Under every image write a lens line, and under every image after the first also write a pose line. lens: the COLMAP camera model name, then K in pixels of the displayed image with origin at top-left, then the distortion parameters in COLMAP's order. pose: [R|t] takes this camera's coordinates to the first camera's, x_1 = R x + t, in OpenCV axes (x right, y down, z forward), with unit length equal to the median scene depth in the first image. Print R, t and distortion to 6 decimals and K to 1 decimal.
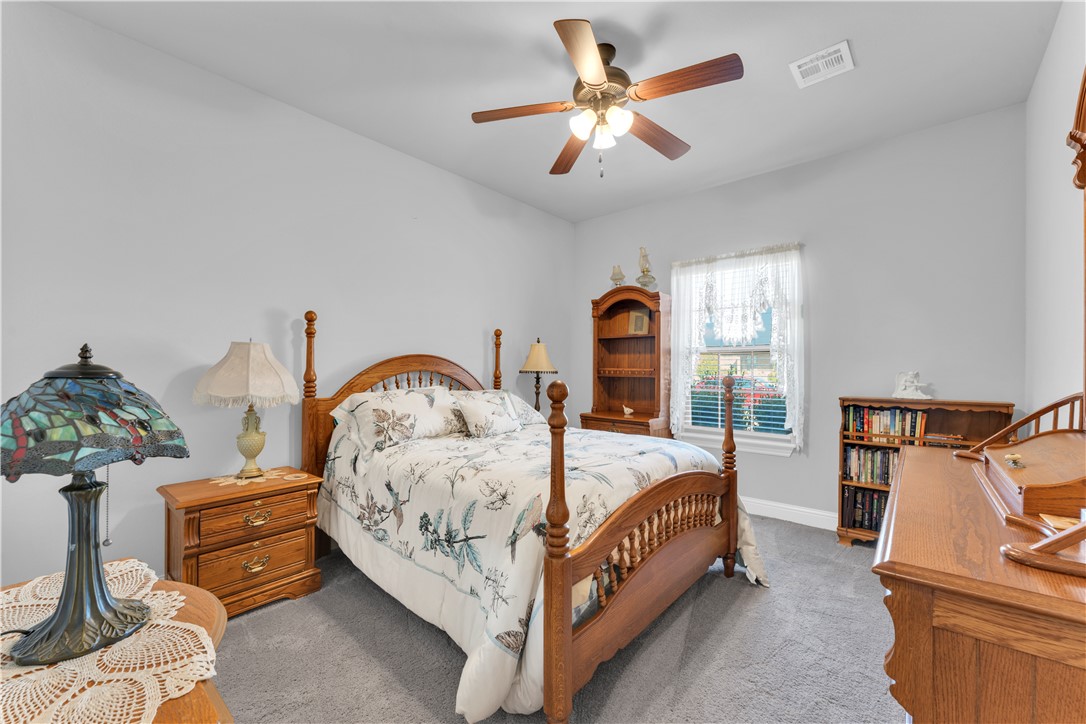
lens RADIAL K [[437.8, 0, 540.1], [0, 437.8, 363.8], [0, 0, 1]] dist [0.001390, -0.000008]
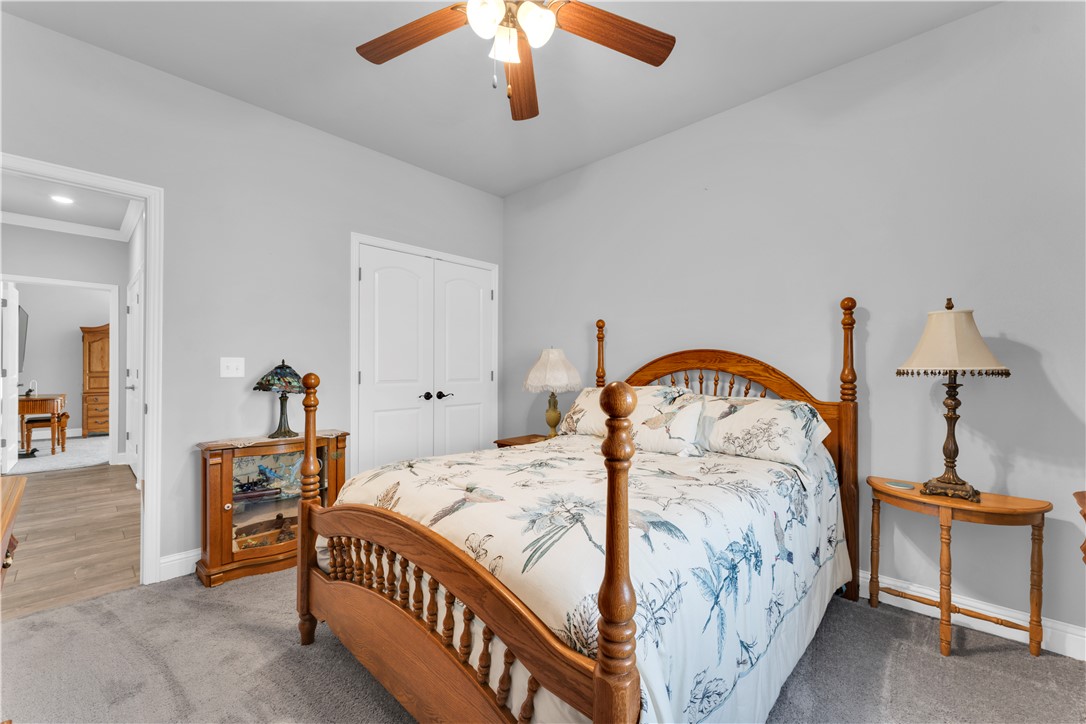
lens RADIAL K [[437.8, 0, 540.1], [0, 437.8, 363.8], [0, 0, 1]] dist [0.001390, -0.000008]
pose [[-0.006945, -0.009784, -0.999928, 0.675857], [0.010407, 0.999897, -0.009856, 0.012731], [0.999922, -0.010475, -0.006842, 0.801989]]
